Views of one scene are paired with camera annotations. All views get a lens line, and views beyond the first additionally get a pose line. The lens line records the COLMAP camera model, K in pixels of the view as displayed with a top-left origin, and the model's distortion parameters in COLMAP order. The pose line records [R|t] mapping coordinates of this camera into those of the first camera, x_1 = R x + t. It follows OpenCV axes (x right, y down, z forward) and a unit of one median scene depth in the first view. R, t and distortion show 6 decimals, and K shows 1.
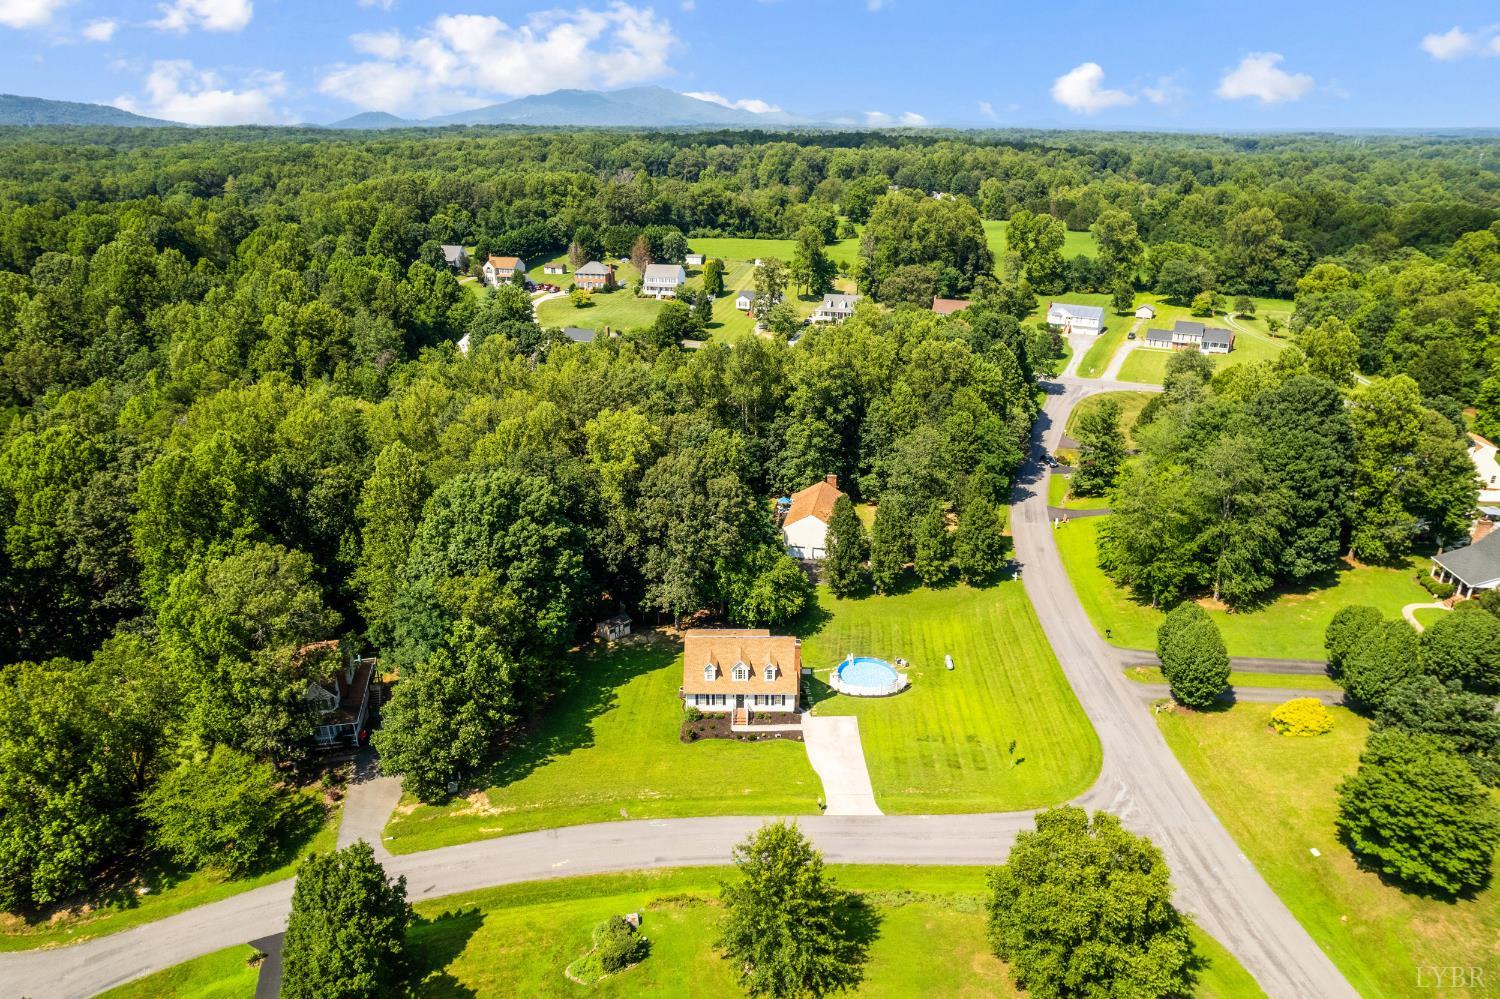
lens RADIAL K [[959.1, 0, 750.1], [0, 959.1, 505.9], [0, 0, 1]] dist [-0.025845, 0.005589]
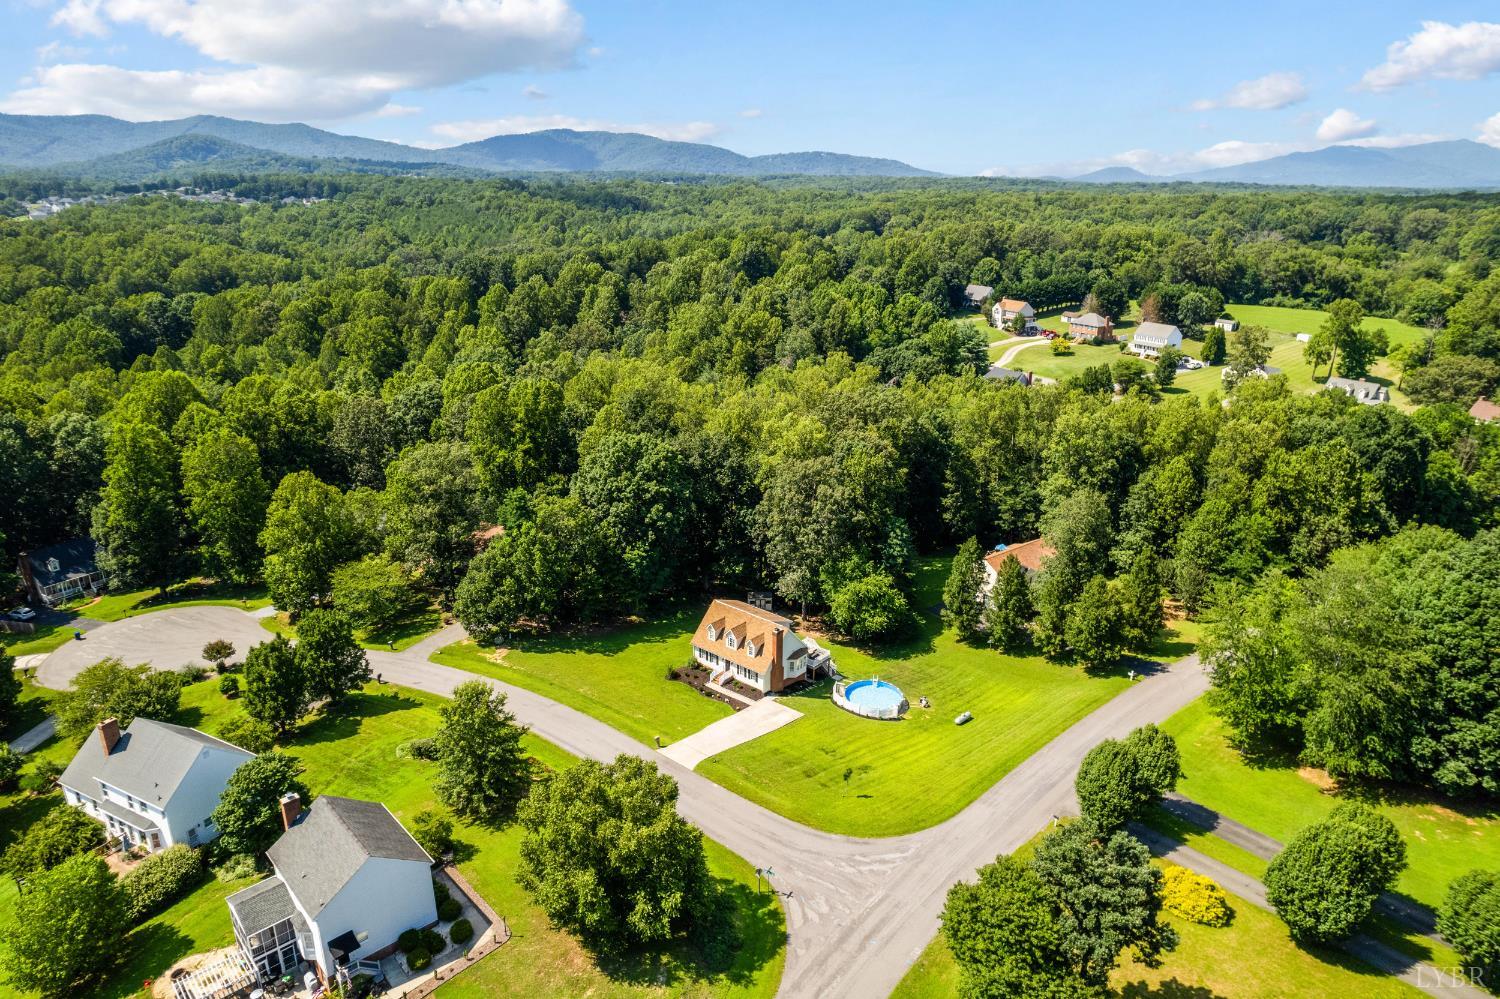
lens RADIAL K [[959.1, 0, 755.2], [0, 959.1, 495.0], [0, 0, 1]] dist [-0.025845, 0.005589]
pose [[0.766103, 0.214161, -0.605988, 0.413947], [-0.250894, 0.967697, 0.024807, -0.018016], [0.591725, 0.133034, 0.795087, 0.055056]]
